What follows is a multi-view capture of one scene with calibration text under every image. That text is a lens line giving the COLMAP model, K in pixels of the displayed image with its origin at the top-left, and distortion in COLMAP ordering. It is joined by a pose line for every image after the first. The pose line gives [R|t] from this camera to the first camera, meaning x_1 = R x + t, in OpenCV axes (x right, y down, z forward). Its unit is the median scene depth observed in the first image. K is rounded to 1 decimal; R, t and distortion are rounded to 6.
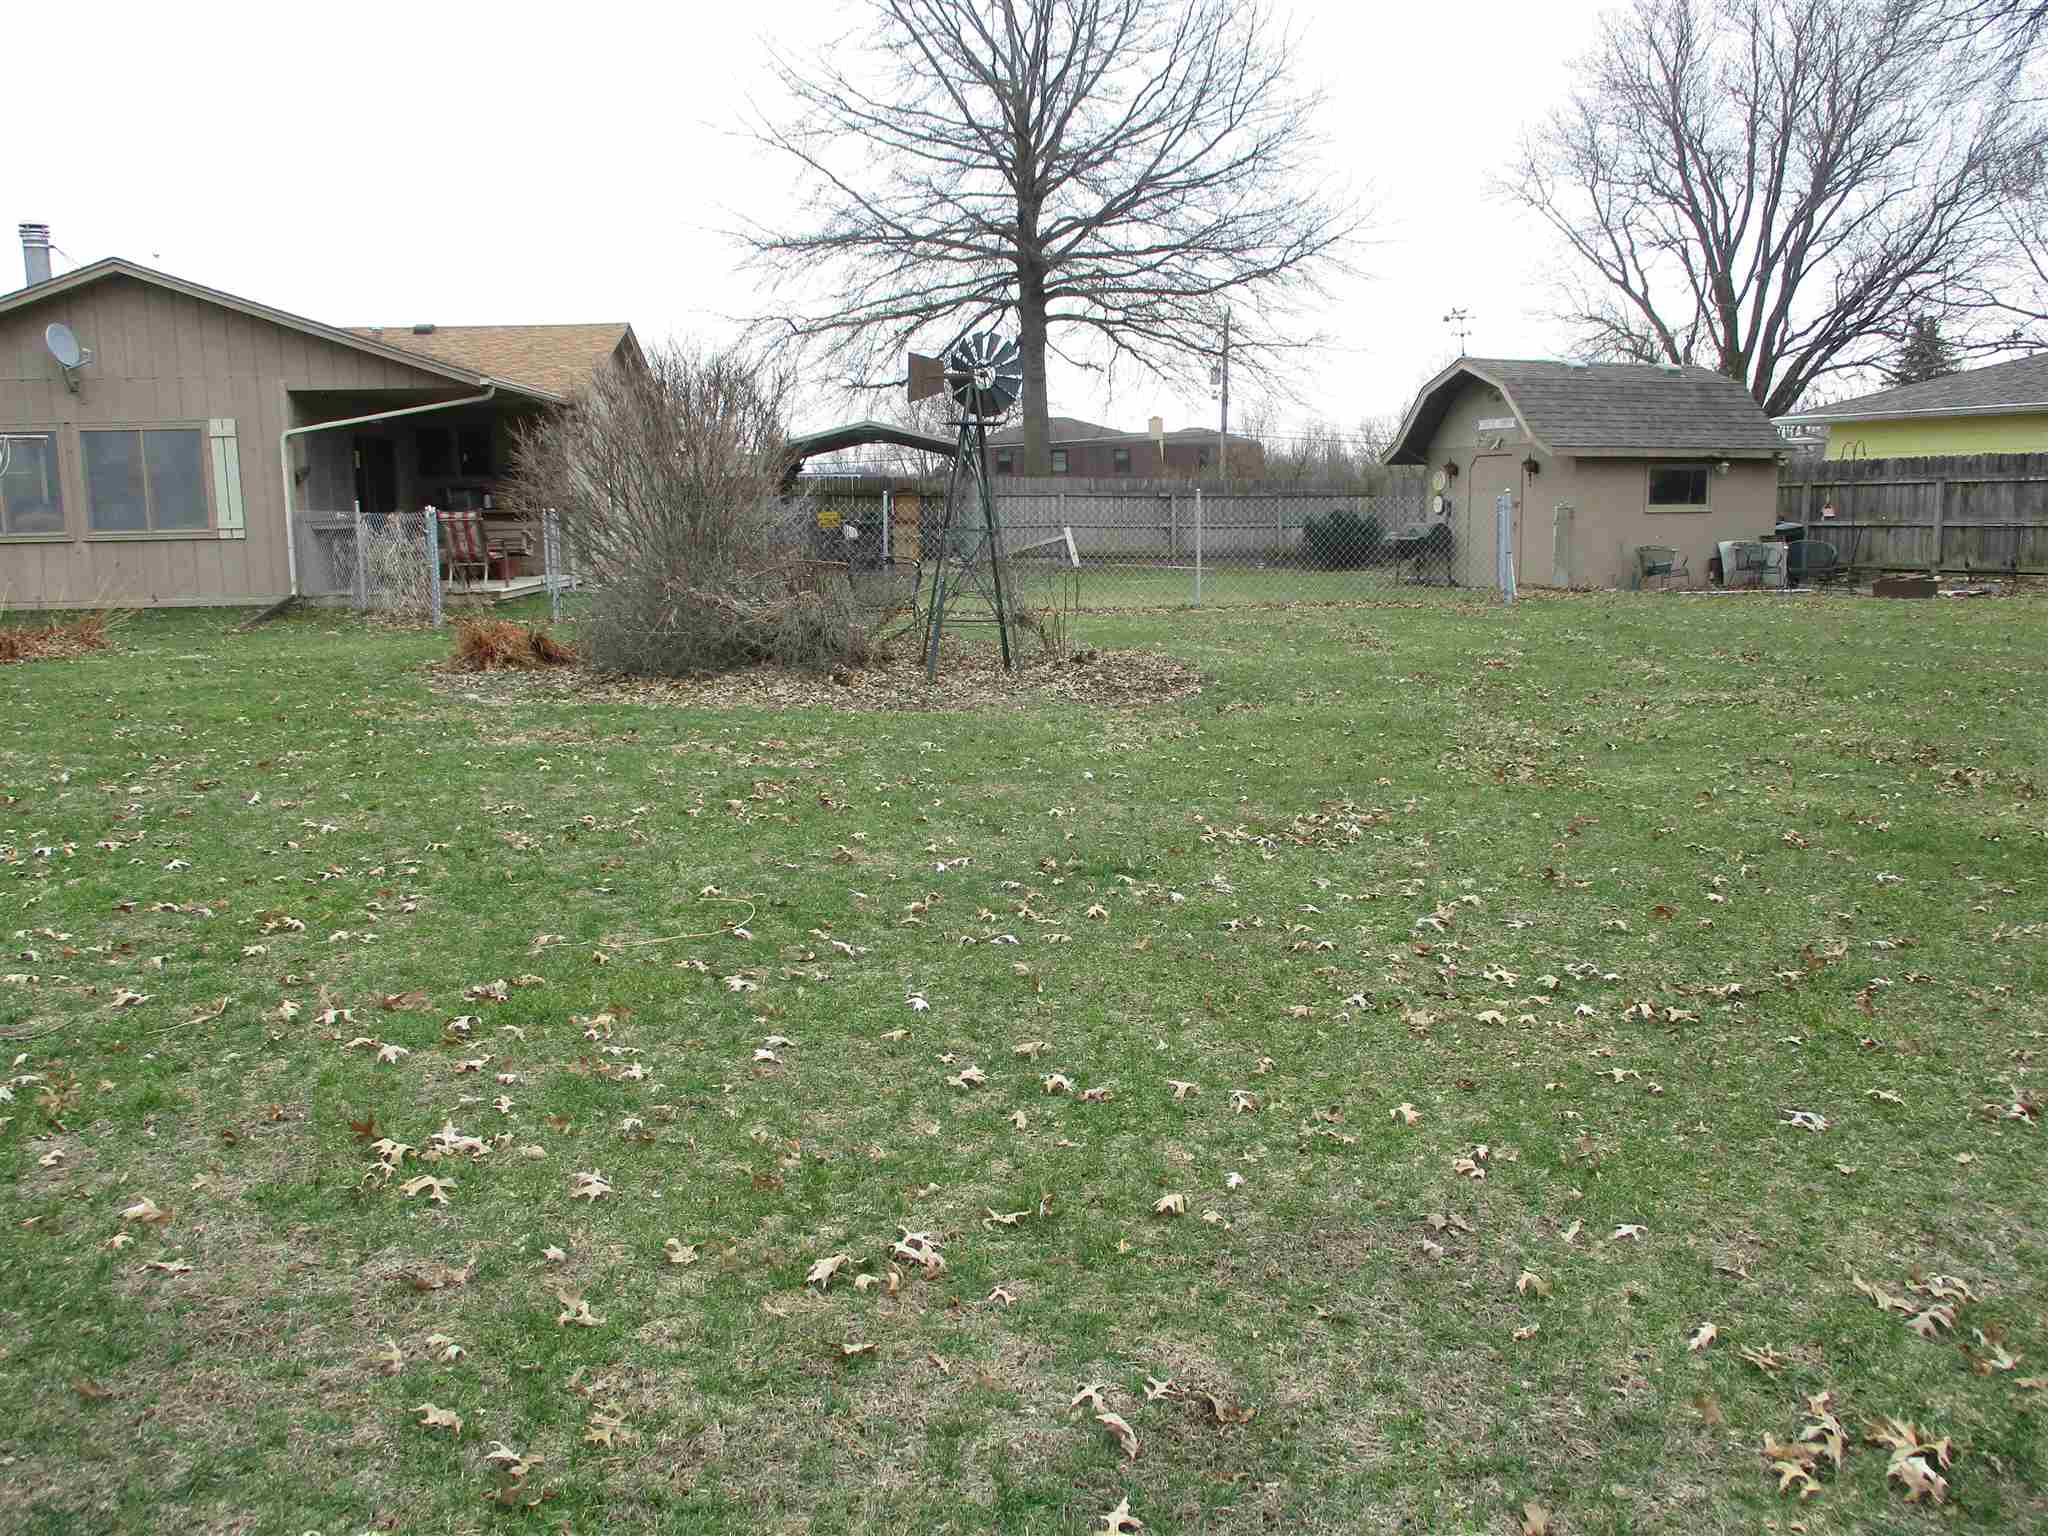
lens RADIAL K [[1719.1, 0, 1024.0], [0, 1719.1, 768.0], [0, 0, 1]] dist [-0.029939, -0.002217]
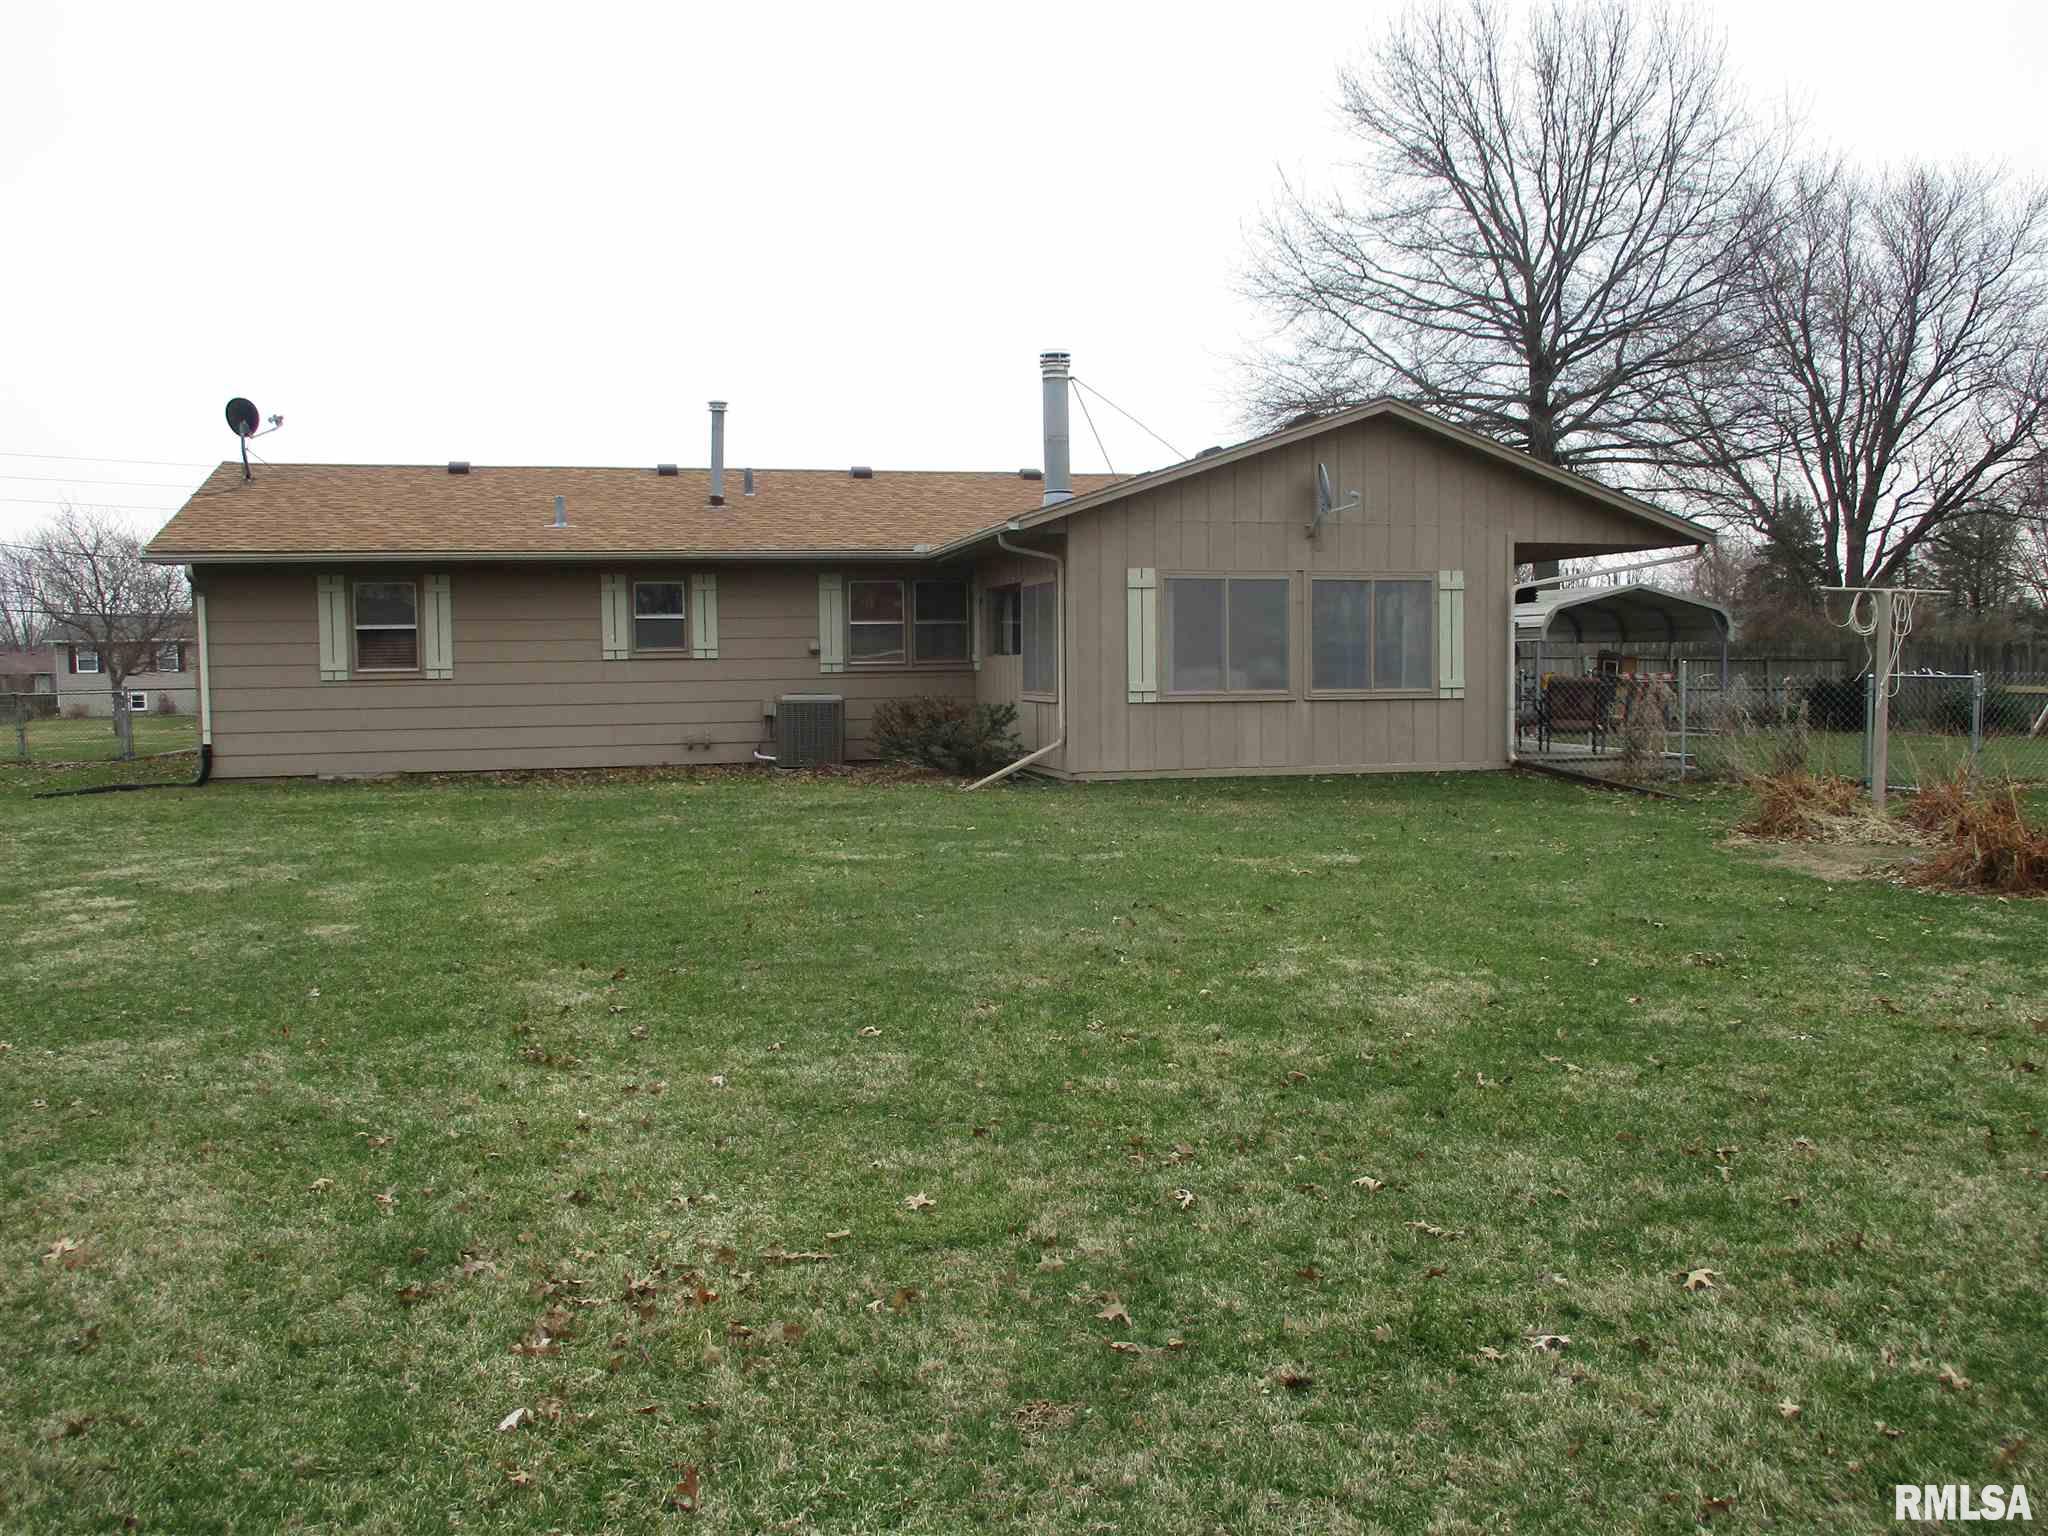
lens RADIAL K [[1719.1, 0, 1024.0], [0, 1719.1, 768.0], [0, 0, 1]] dist [-0.029939, -0.002217]
pose [[0.977085, -0.007204, 0.212726, -0.890525], [0.028215, 0.994991, -0.095899, -0.014571], [-0.210969, 0.099704, 0.972394, 0.149947]]
